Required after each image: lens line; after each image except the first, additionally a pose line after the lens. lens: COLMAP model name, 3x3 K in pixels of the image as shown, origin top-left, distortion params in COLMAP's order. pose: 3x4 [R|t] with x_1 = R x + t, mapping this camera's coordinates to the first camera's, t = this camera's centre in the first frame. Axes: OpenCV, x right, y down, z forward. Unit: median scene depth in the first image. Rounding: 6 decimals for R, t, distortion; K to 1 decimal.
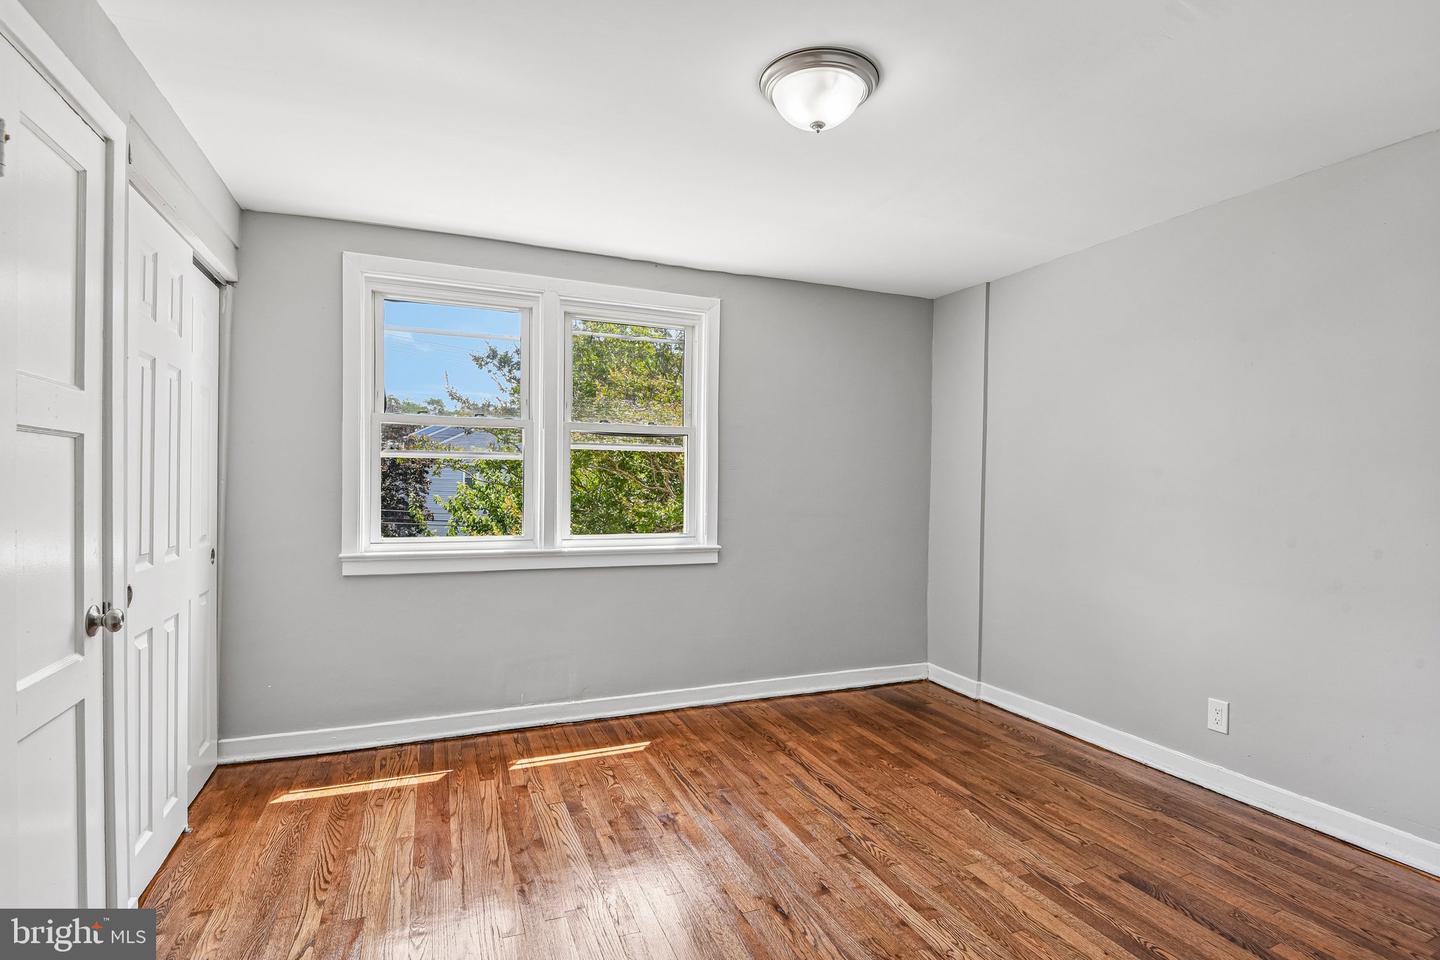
lens RADIAL K [[717.2, 0, 720.0], [0, 717.2, 480.0], [0, 0, 1]] dist [0.000264, -0.008770]
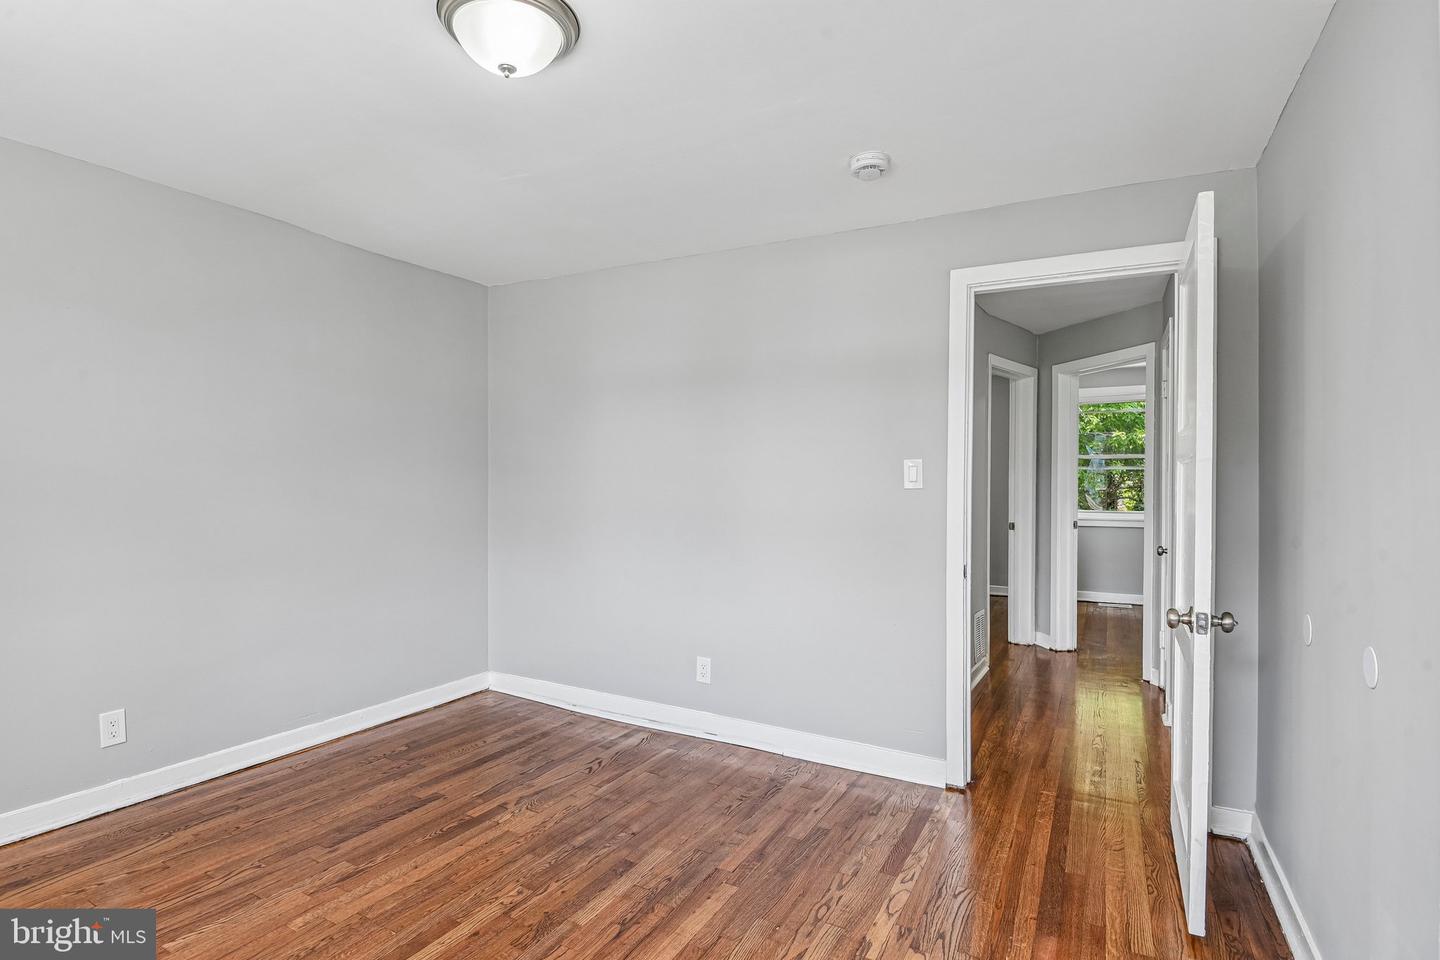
lens RADIAL K [[721.1, 0, 726.1], [0, 721.1, 482.2], [0, 0, 1]] dist [-0.032462, -0.000442]
pose [[-0.626475, -0.014274, 0.779311, -0.459478], [-0.014083, 0.999876, 0.006992, -0.004181], [-0.779314, -0.006595, -0.626598, 0.881642]]
